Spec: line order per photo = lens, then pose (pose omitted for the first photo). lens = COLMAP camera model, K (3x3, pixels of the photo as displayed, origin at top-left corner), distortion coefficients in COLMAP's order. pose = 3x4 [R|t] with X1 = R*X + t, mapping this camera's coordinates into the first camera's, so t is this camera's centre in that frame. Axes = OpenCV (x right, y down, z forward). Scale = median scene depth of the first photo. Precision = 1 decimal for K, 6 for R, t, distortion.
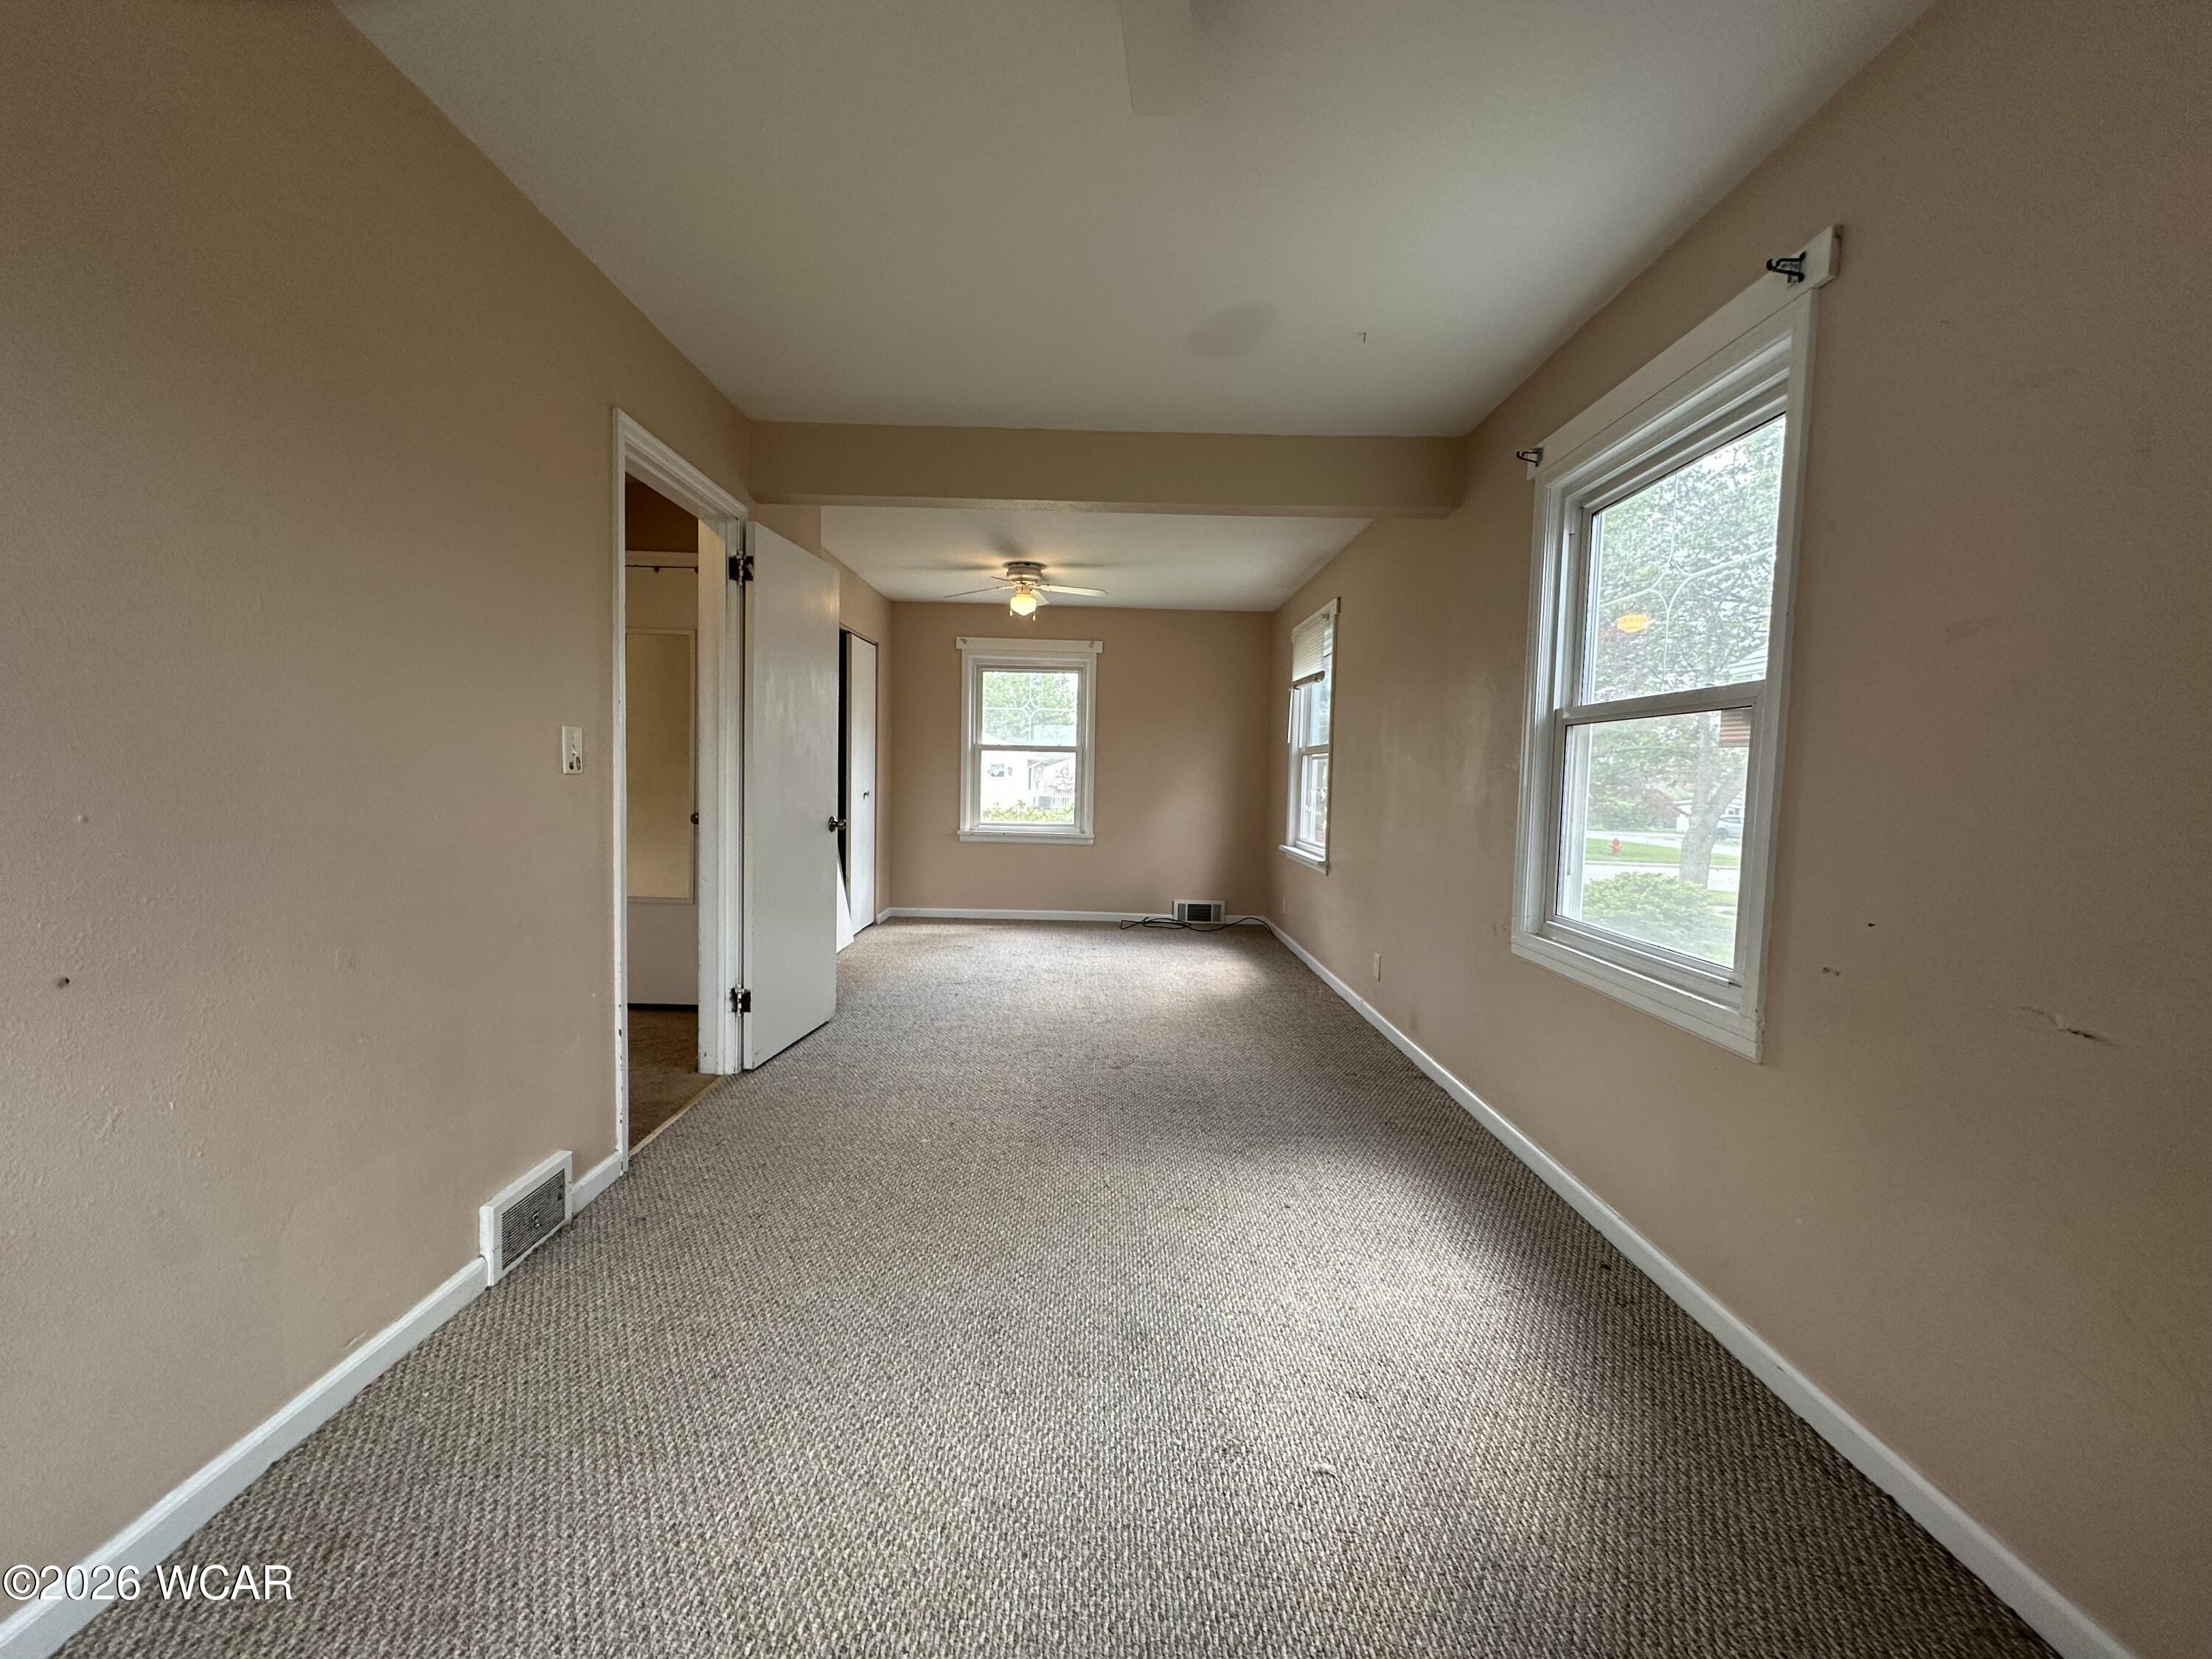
lens RADIAL K [[875.9, 0, 1108.6], [0, 875.9, 831.8], [0, 0, 1]] dist [-0.001378, 0.000062]
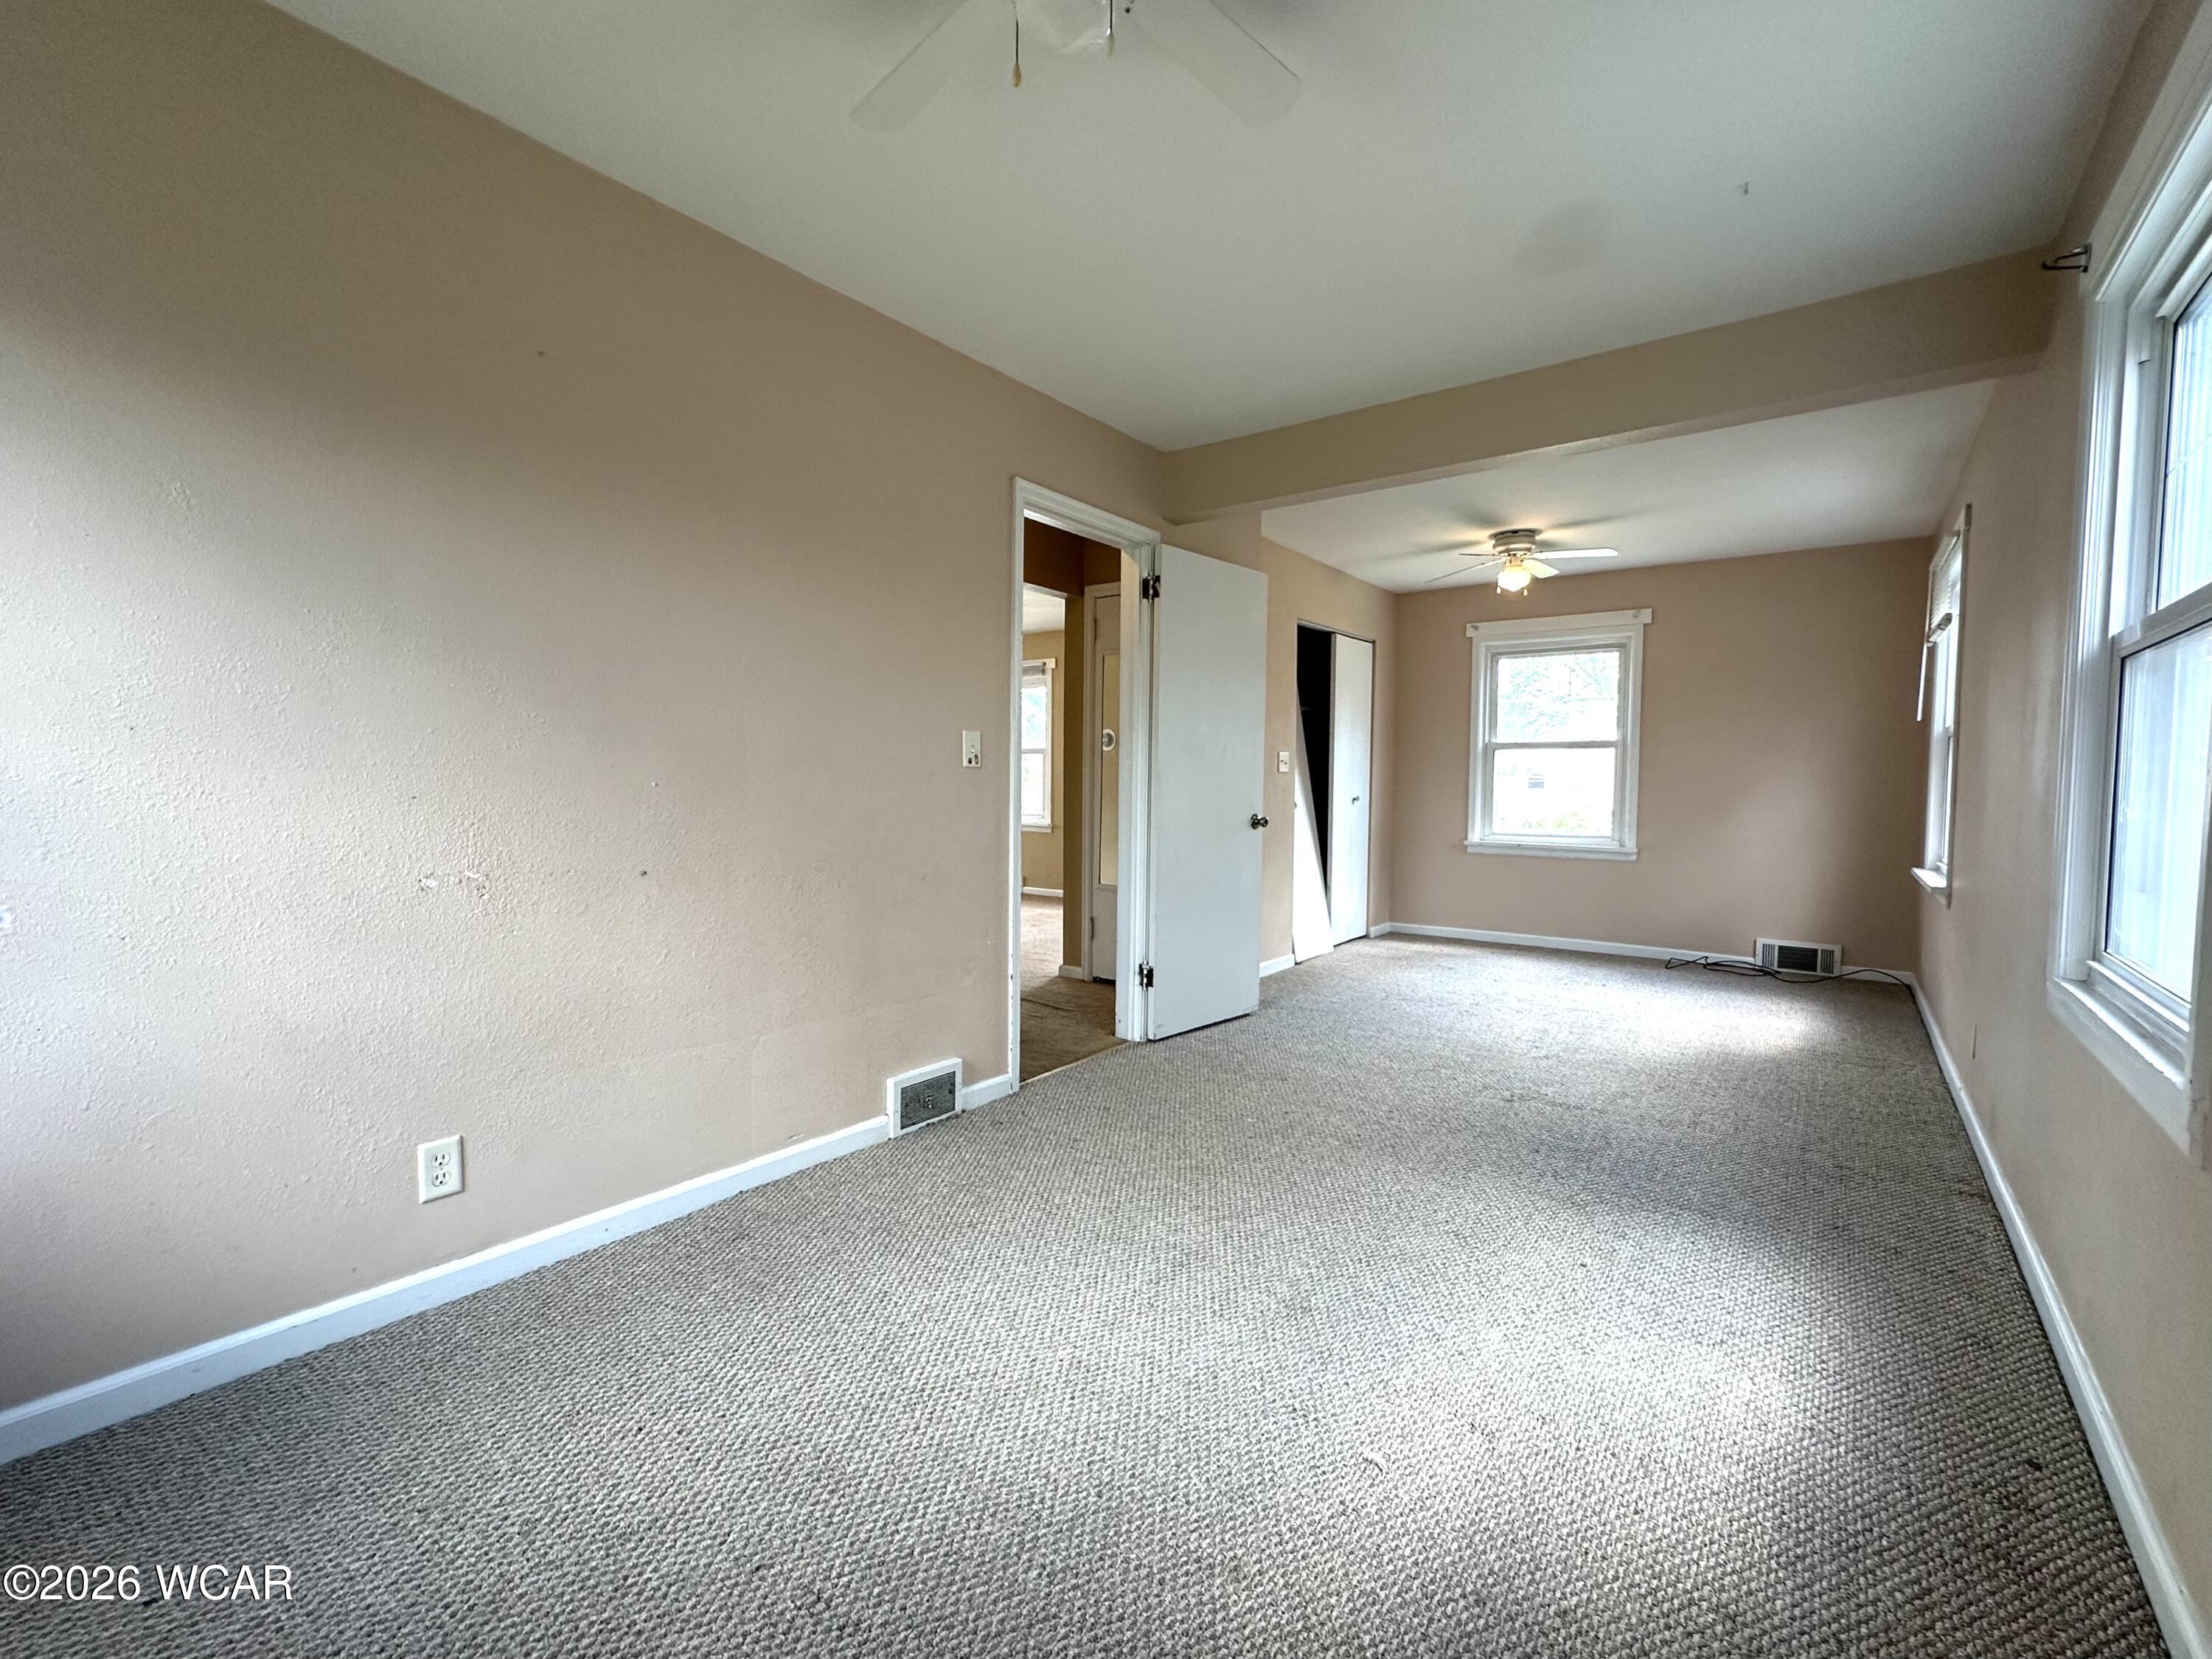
lens RADIAL K [[973.5, 0, 1106.0], [0, 973.5, 829.5], [0, 0, 1]] dist [0.001115, 0.000496]
pose [[0.797825, 0.012827, -0.602753, 0.270540], [-0.028666, 0.999450, -0.016675, 0.028913], [0.602208, 0.030582, 0.797753, -0.017569]]
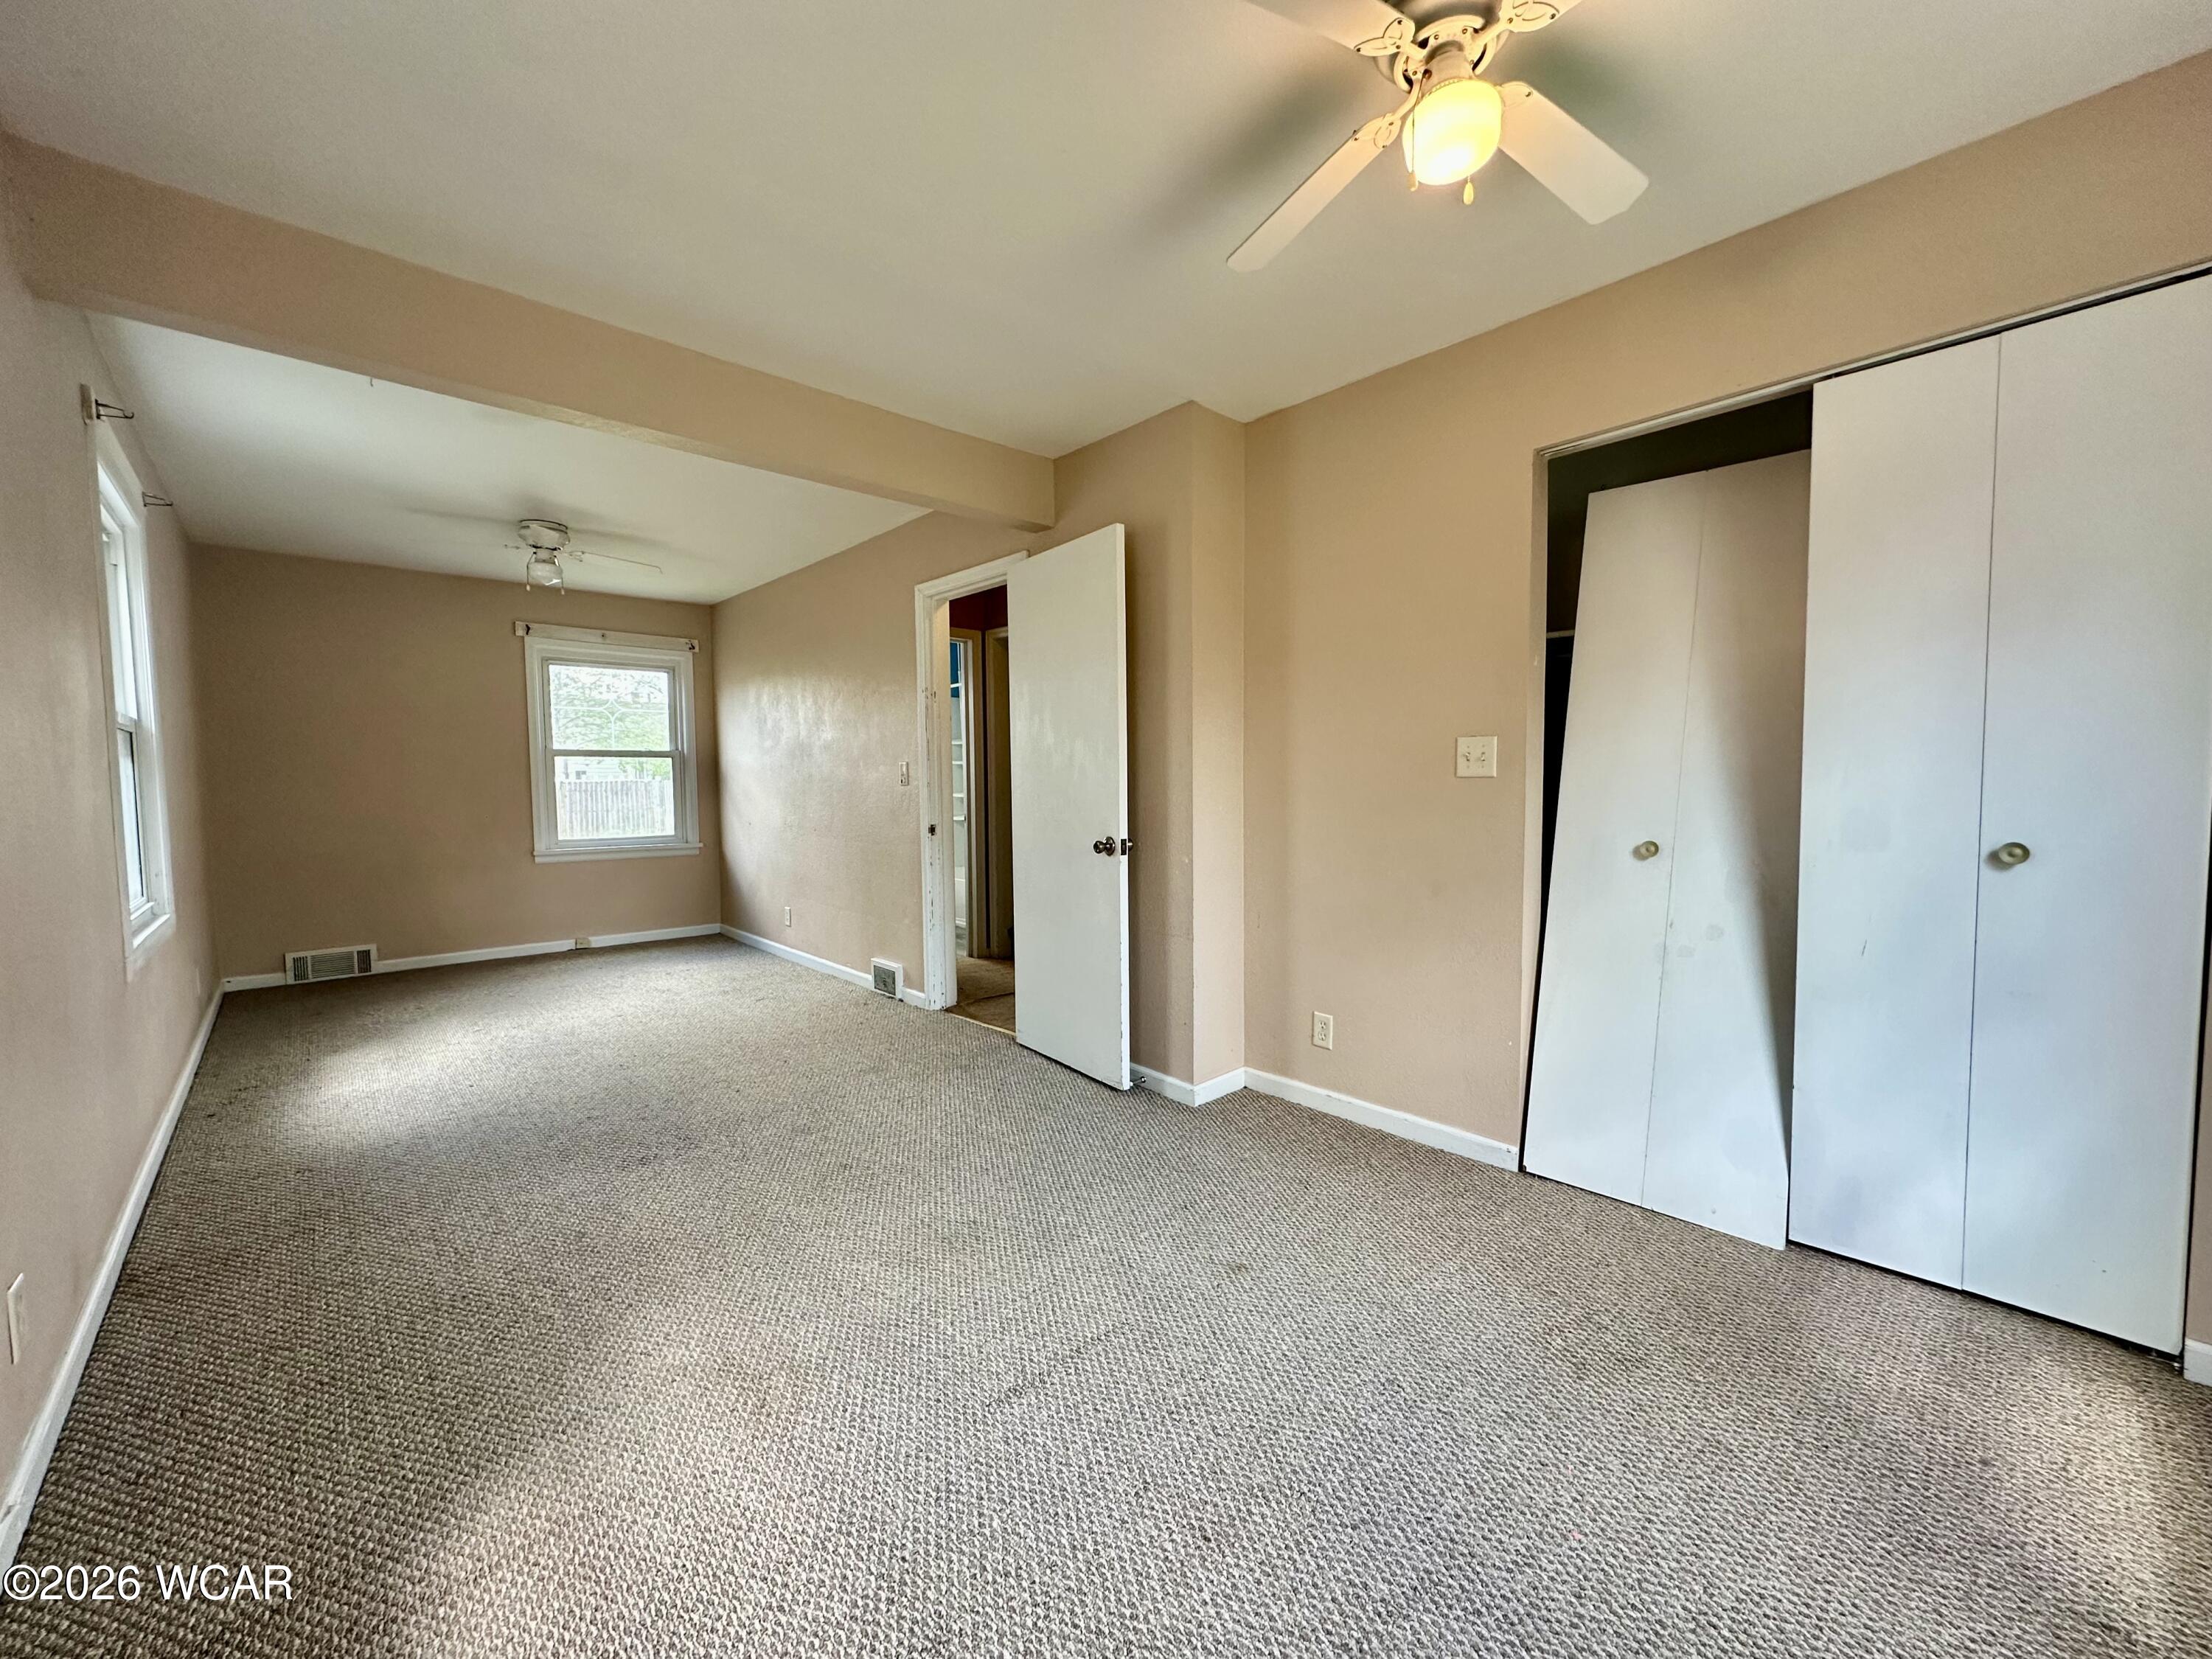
lens RADIAL K [[875.9, 0, 1108.6], [0, 875.9, 831.8], [0, 0, 1]] dist [-0.001378, 0.000062]
pose [[-0.739491, 0.024225, -0.672731, 0.261662], [-0.050552, 0.994532, 0.091380, -0.108924], [0.671266, 0.101583, -0.734223, 1.847925]]
